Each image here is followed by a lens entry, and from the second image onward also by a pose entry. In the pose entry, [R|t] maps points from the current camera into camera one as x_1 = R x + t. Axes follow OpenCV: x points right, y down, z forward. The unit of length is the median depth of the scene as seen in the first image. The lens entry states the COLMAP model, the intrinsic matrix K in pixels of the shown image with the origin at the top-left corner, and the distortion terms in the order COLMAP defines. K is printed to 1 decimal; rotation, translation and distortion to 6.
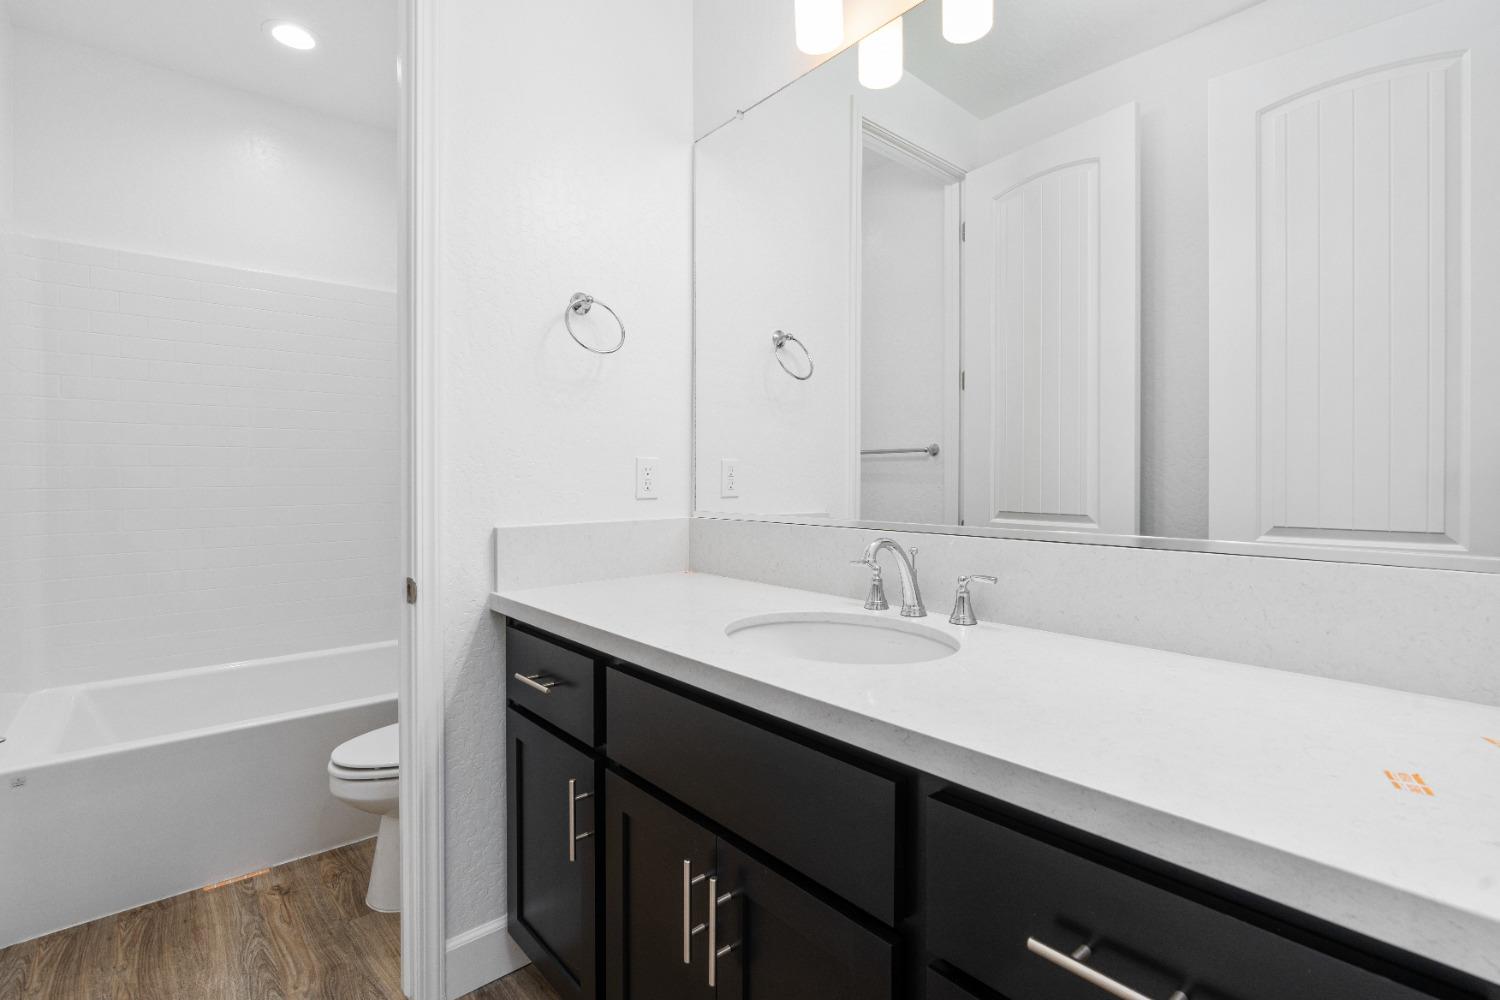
lens RADIAL K [[736.1, 0, 745.0], [0, 736.1, 480.8], [0, 0, 1]] dist [-0.117041, 0.087415]
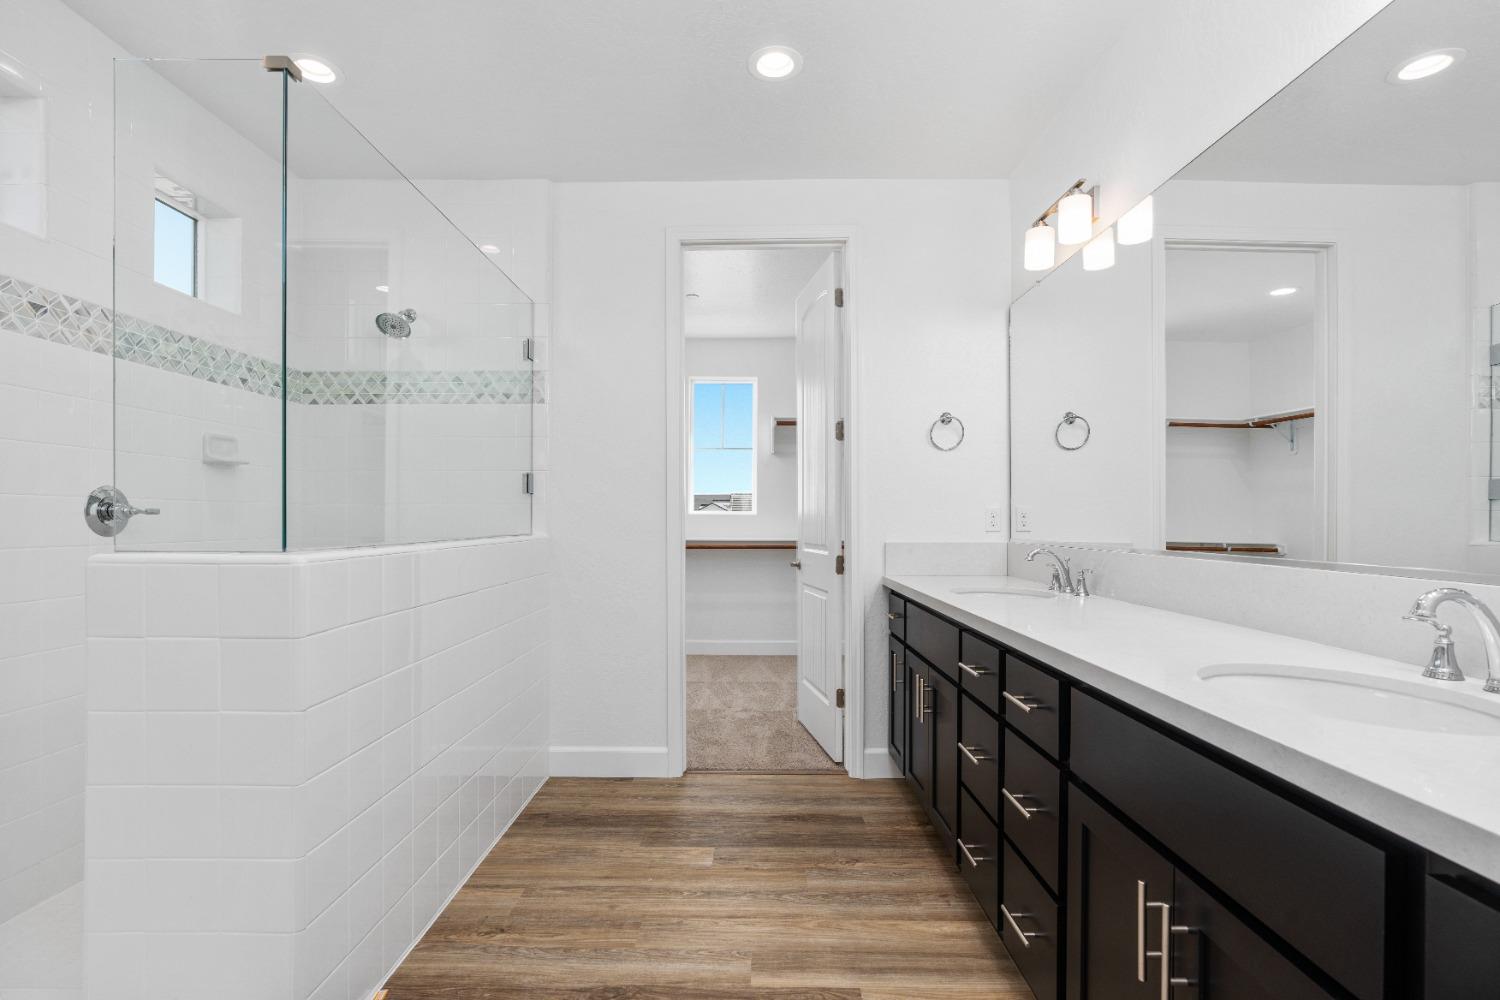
lens RADIAL K [[680.1, 0, 750.0], [0, 680.1, 500.0], [0, 0, 1]] dist [-0.001309, -0.000171]
pose [[0.768798, -0.017980, -0.639239, 0.132345], [-0.002087, 0.999529, -0.030623, 0.000786], [0.639489, 0.024877, 0.768398, -0.157917]]
